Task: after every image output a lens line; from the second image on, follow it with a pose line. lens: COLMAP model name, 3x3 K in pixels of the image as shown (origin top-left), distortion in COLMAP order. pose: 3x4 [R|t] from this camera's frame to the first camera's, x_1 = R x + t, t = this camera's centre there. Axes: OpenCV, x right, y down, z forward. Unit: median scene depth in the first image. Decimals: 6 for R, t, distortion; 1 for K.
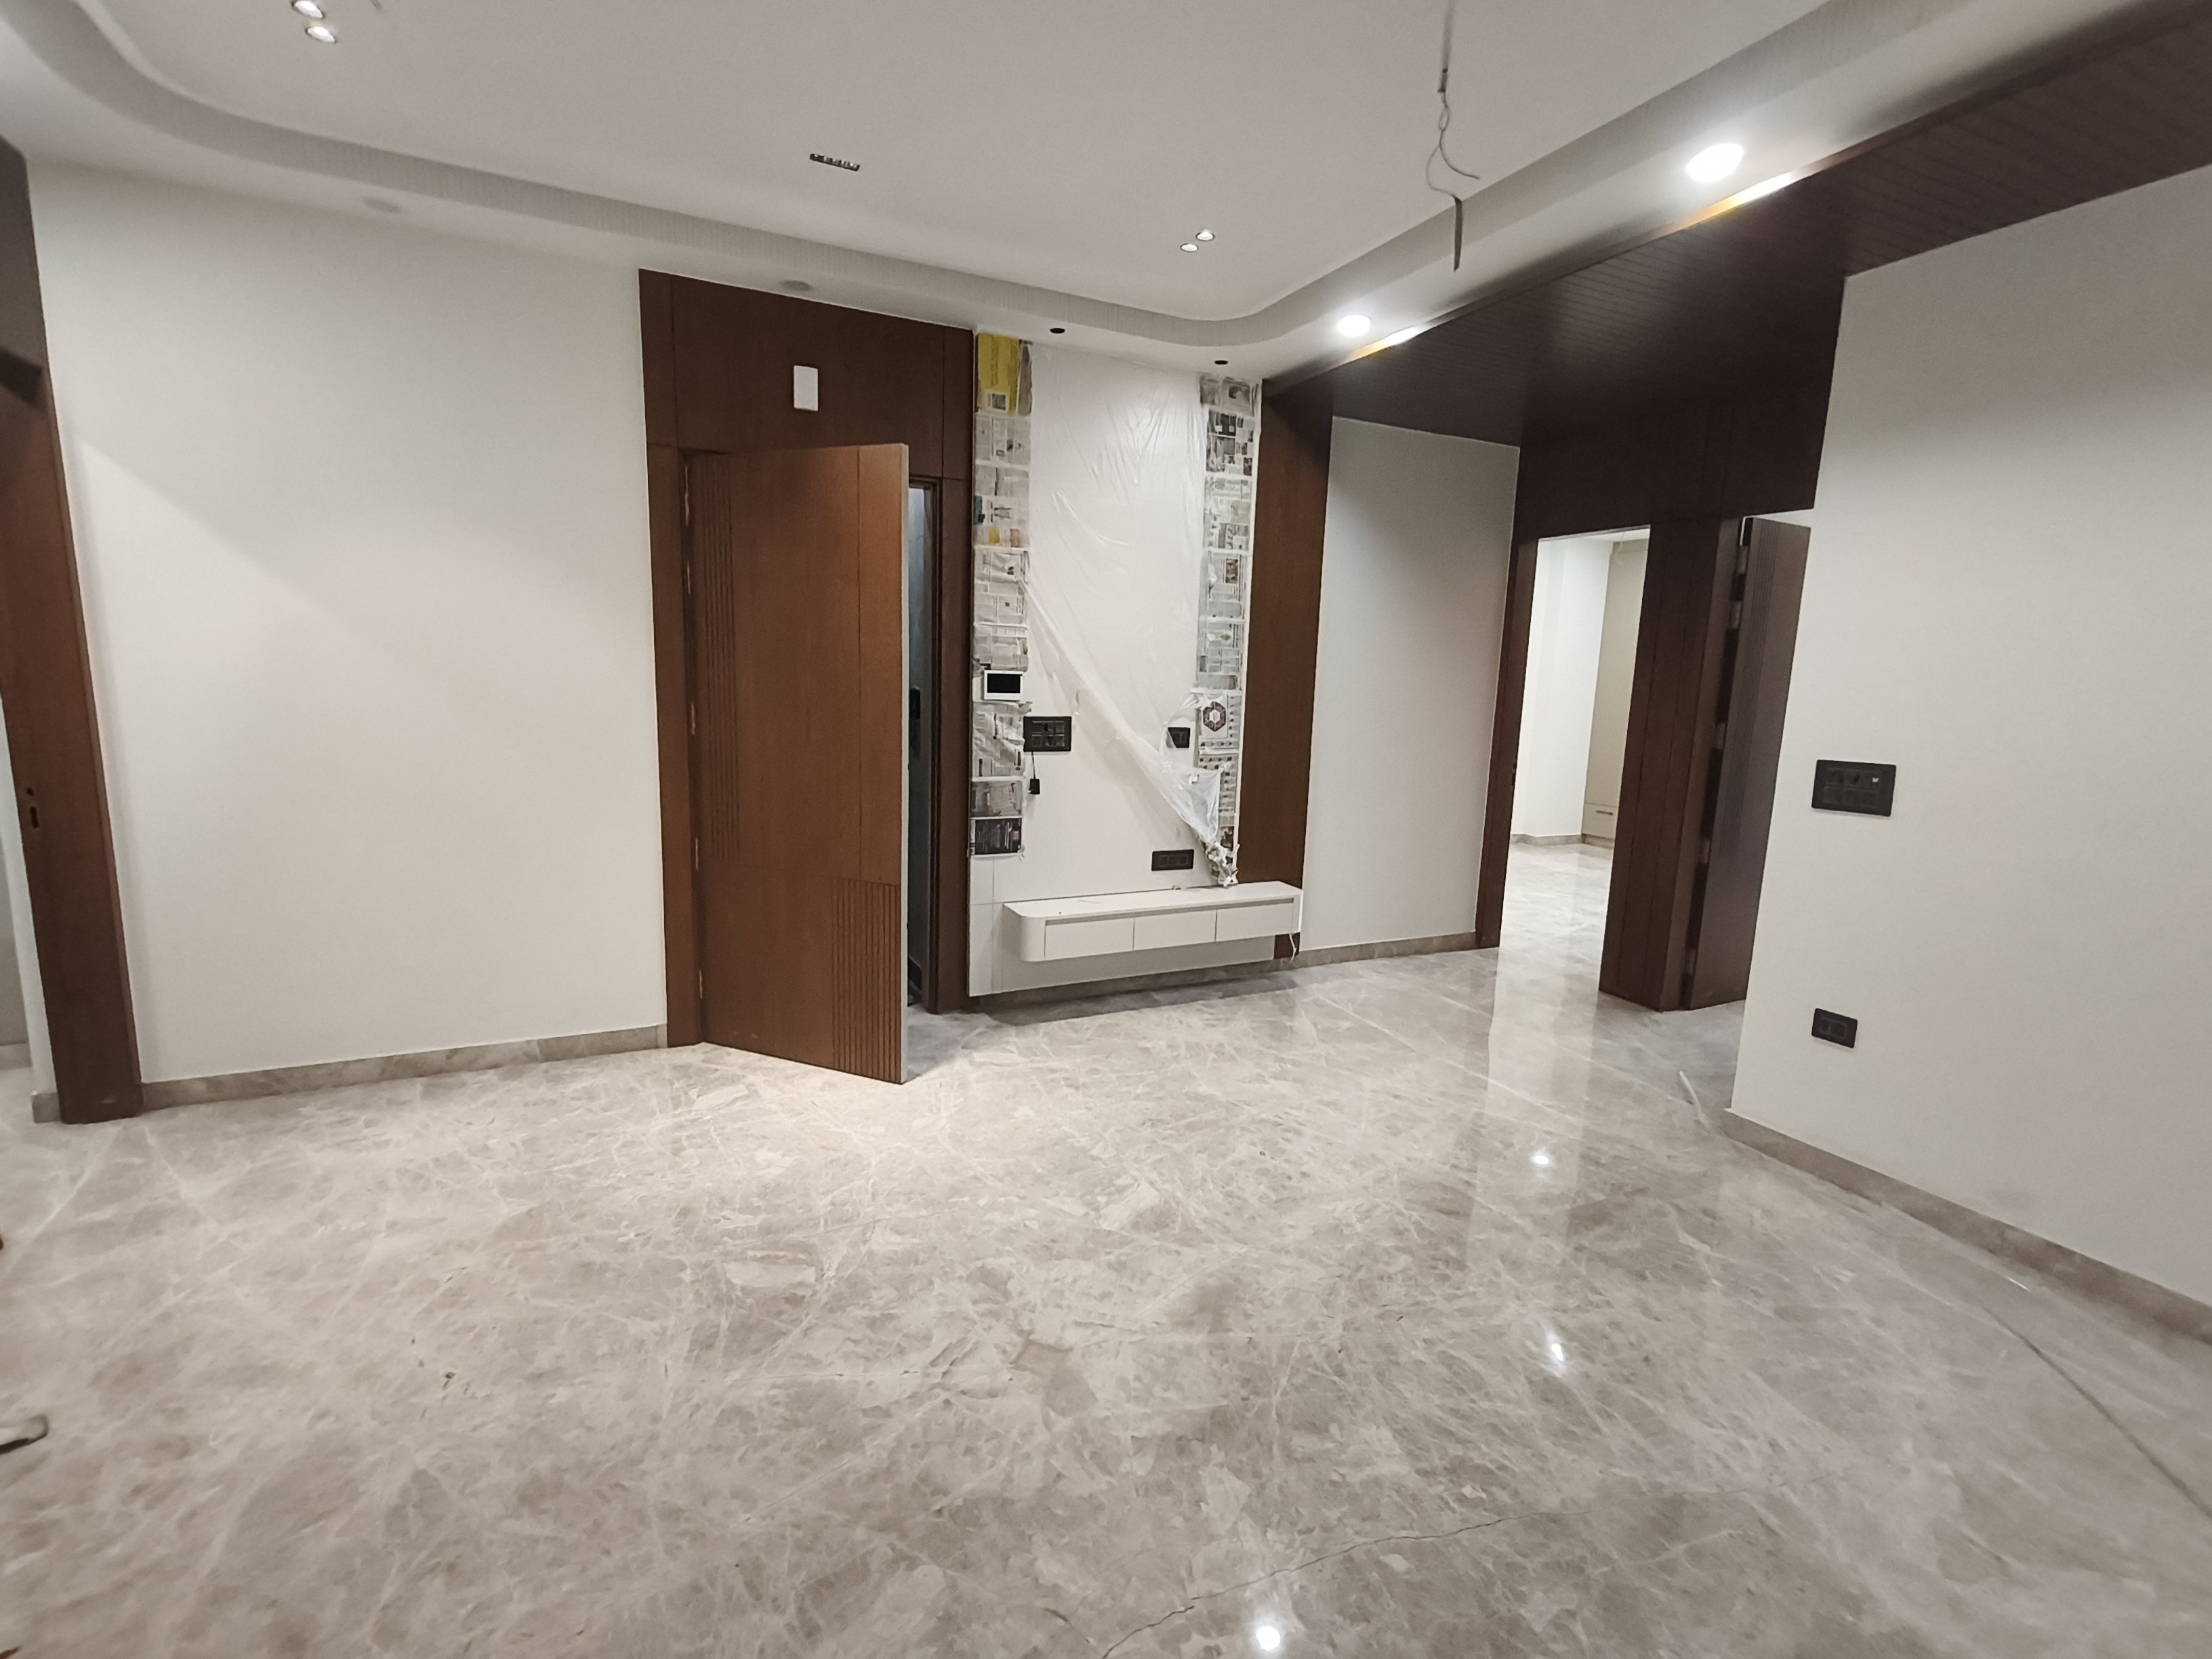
lens RADIAL K [[1021.2, 0, 1106.9], [0, 1021.2, 828.6], [0, 0, 1]] dist [-0.000534, -0.000255]
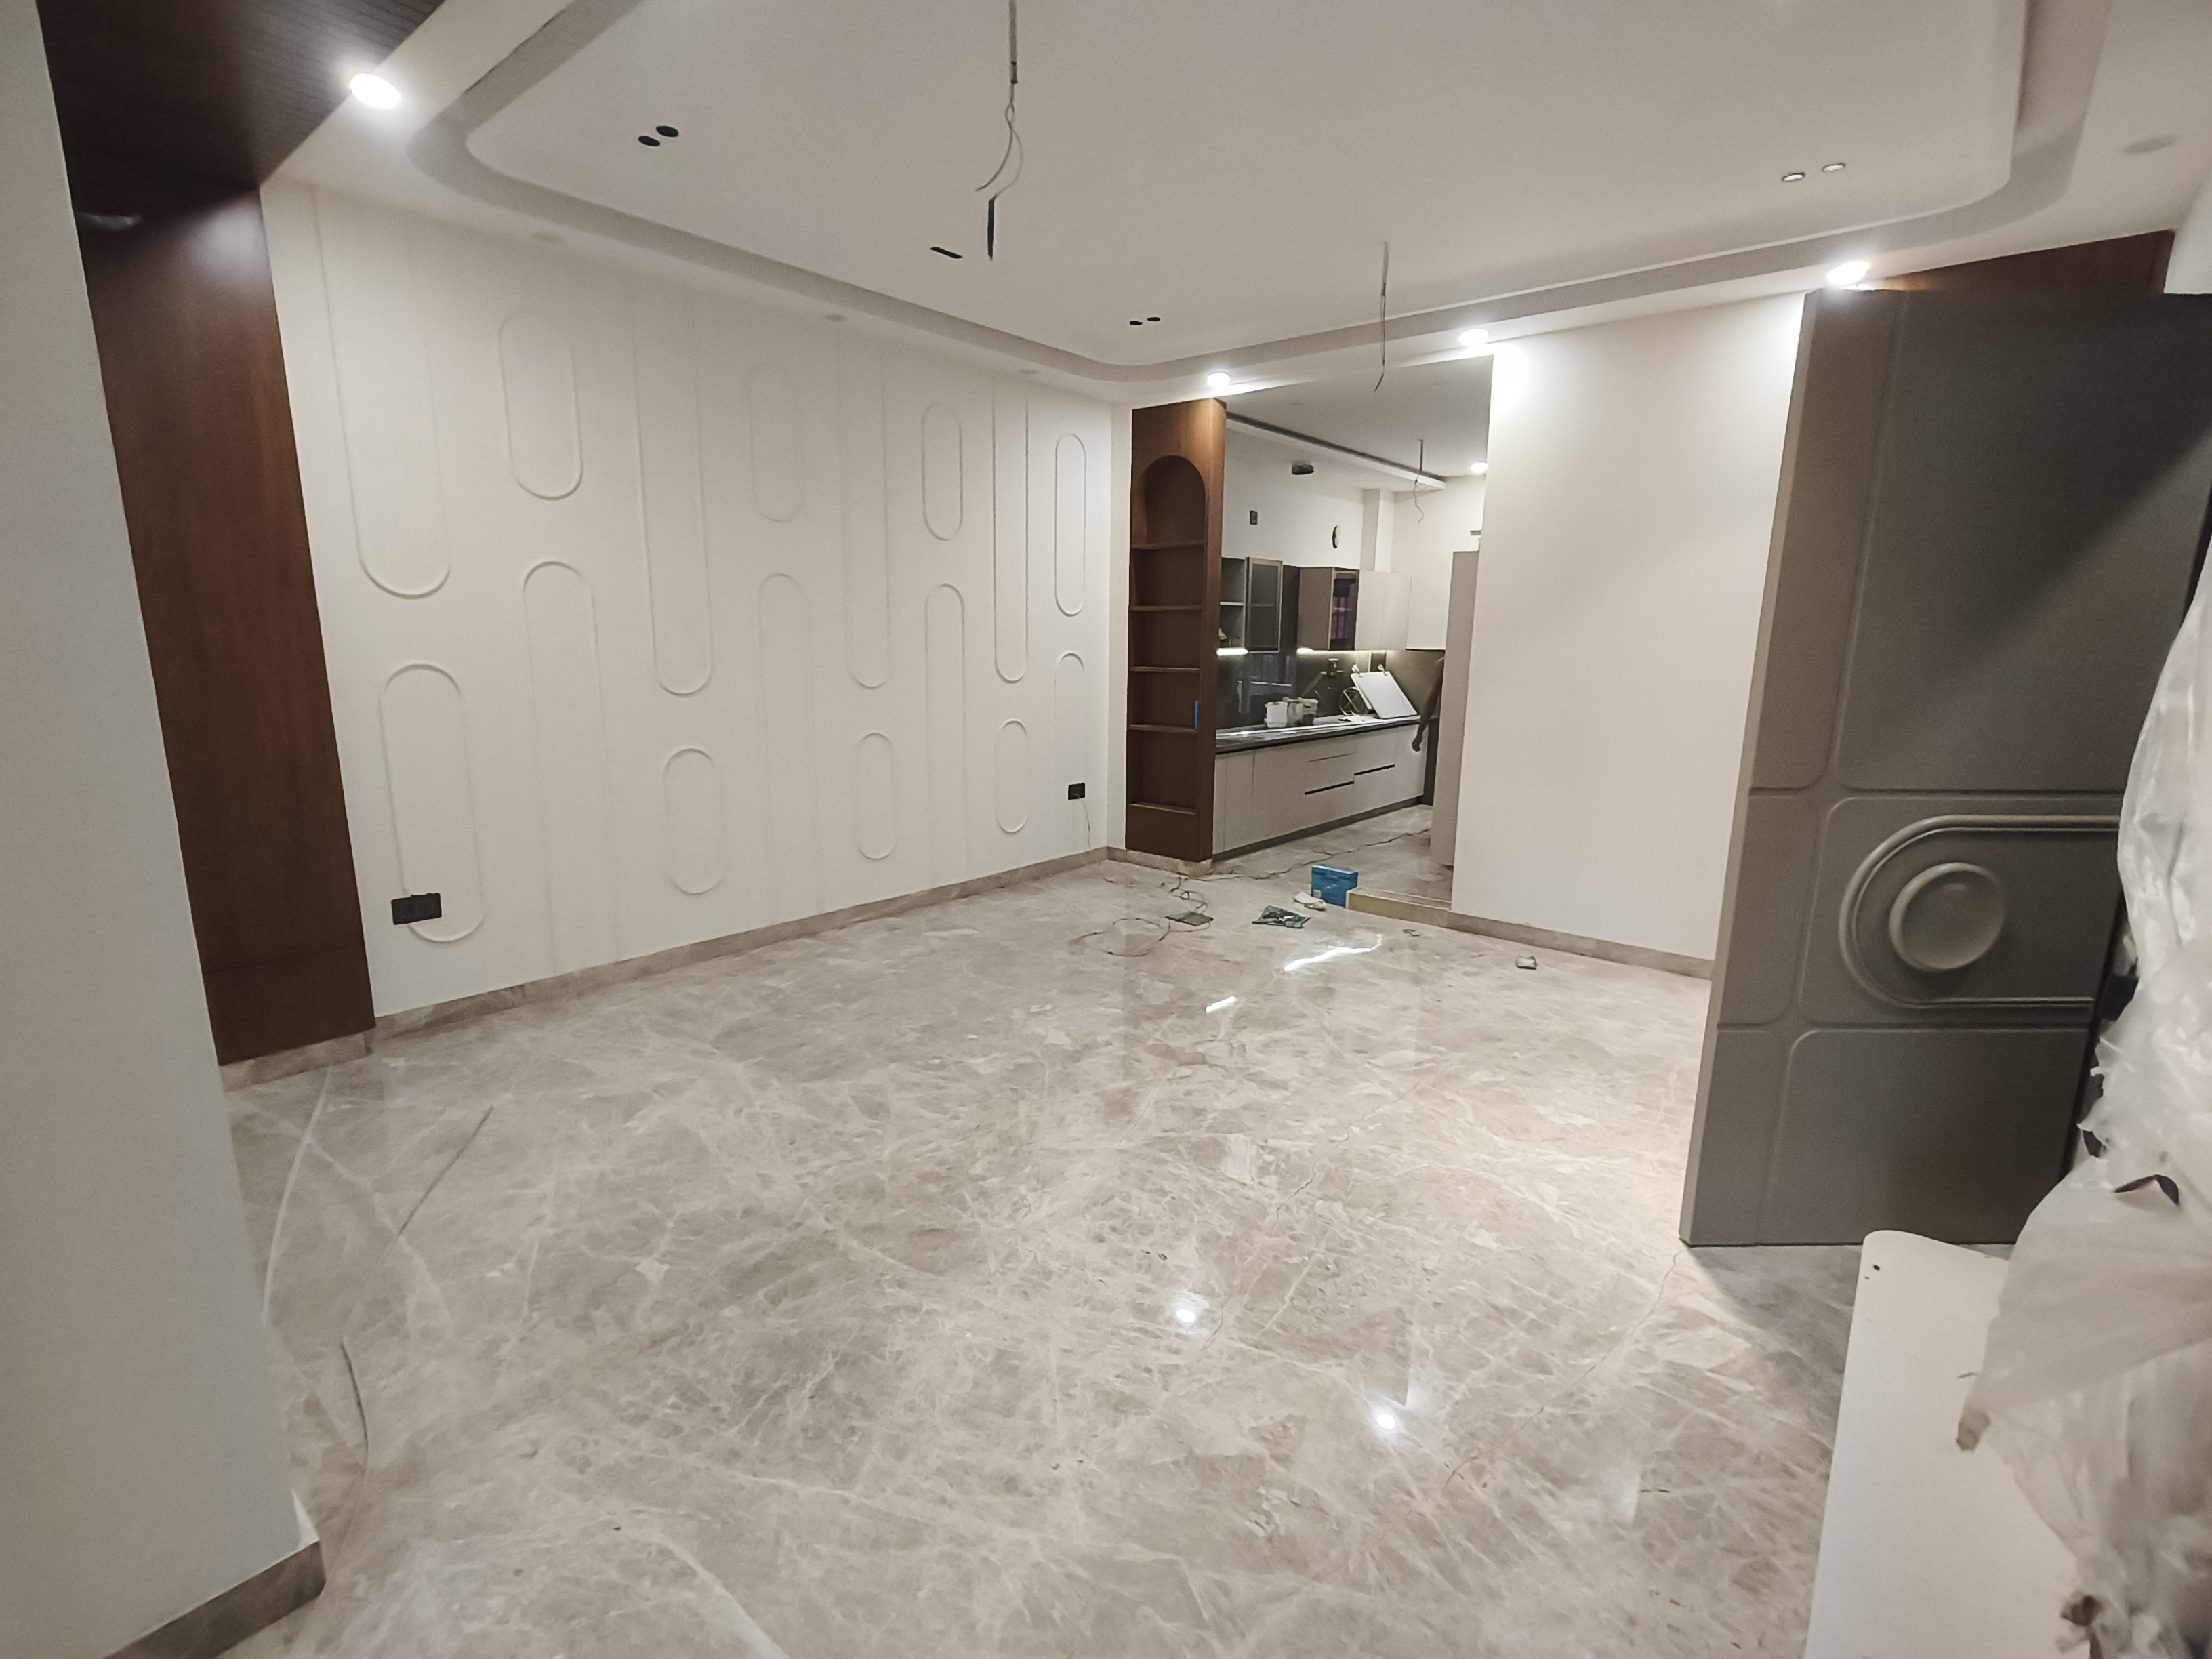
lens RADIAL K [[1021.2, 0, 1108.3], [0, 1021.2, 831.0], [0, 0, 1]] dist [-0.000534, -0.000255]
pose [[-0.906232, 0.037832, -0.421085, 0.602225], [-0.107938, 0.942279, 0.316954, -0.263986], [0.408770, 0.332685, -0.849840, 1.845175]]
